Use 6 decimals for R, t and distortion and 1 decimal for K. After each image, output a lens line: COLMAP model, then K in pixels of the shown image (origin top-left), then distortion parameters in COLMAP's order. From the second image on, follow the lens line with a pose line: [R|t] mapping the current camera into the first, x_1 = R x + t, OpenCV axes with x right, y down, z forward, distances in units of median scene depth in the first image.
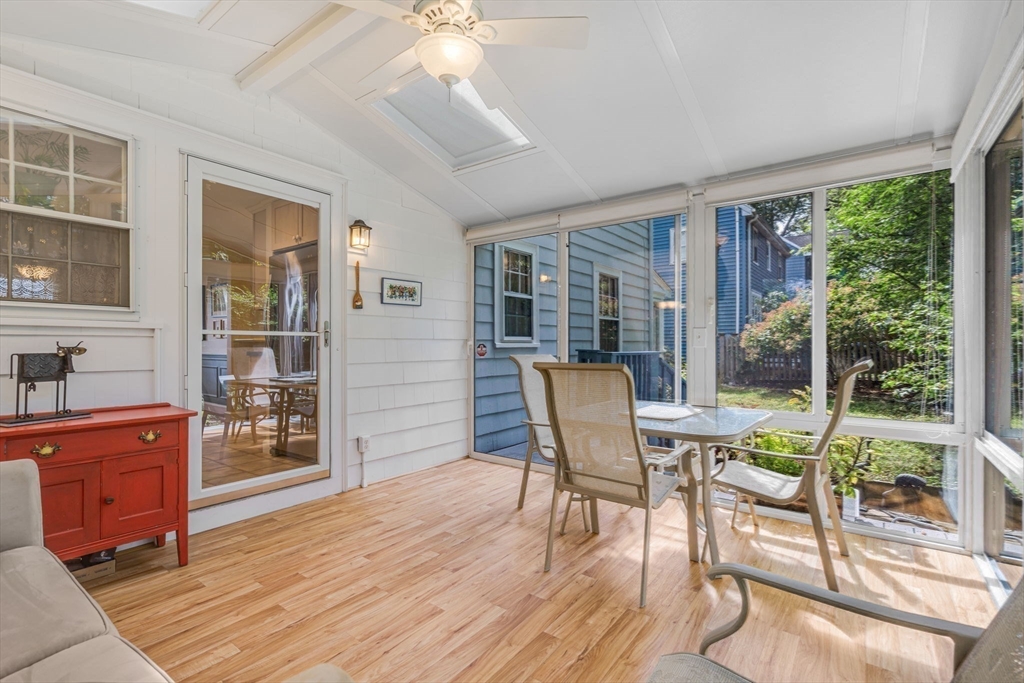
lens RADIAL K [[468.9, 0, 514.5], [0, 468.9, 345.8], [0, 0, 1]] dist [-0.008837, 0.003179]
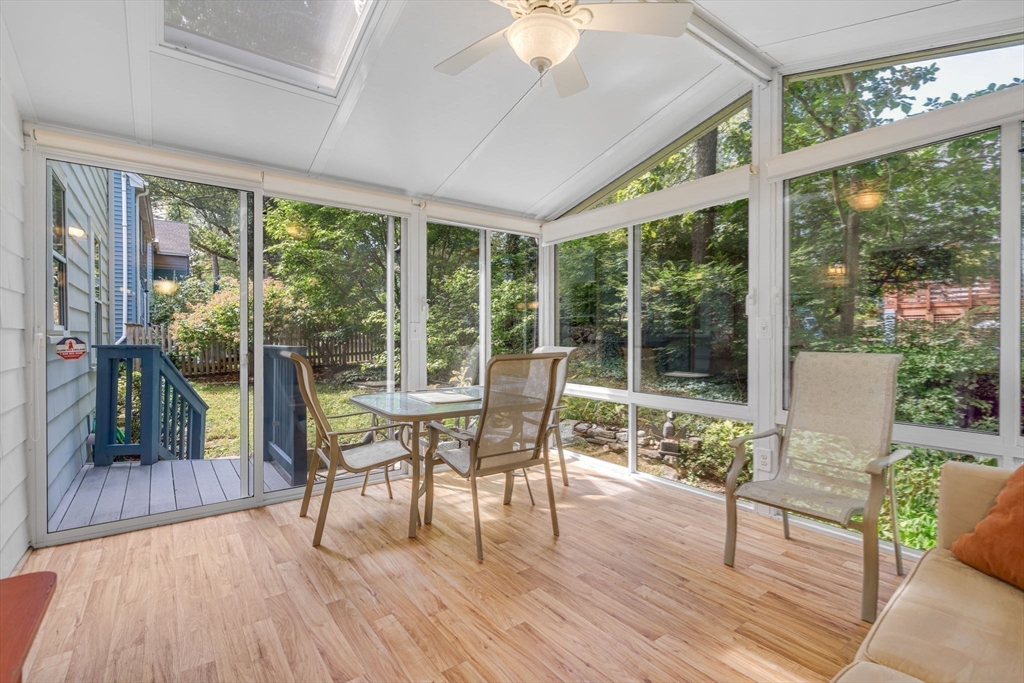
lens RADIAL K [[468.9, 0, 513.5], [0, 468.9, 334.8], [0, 0, 1]] dist [-0.008837, 0.003179]
pose [[0.279367, -0.000021, 0.960184, -0.636311], [0.006790, 0.999975, -0.001953, -0.003186], [-0.960160, 0.007065, 0.279360, 0.455420]]
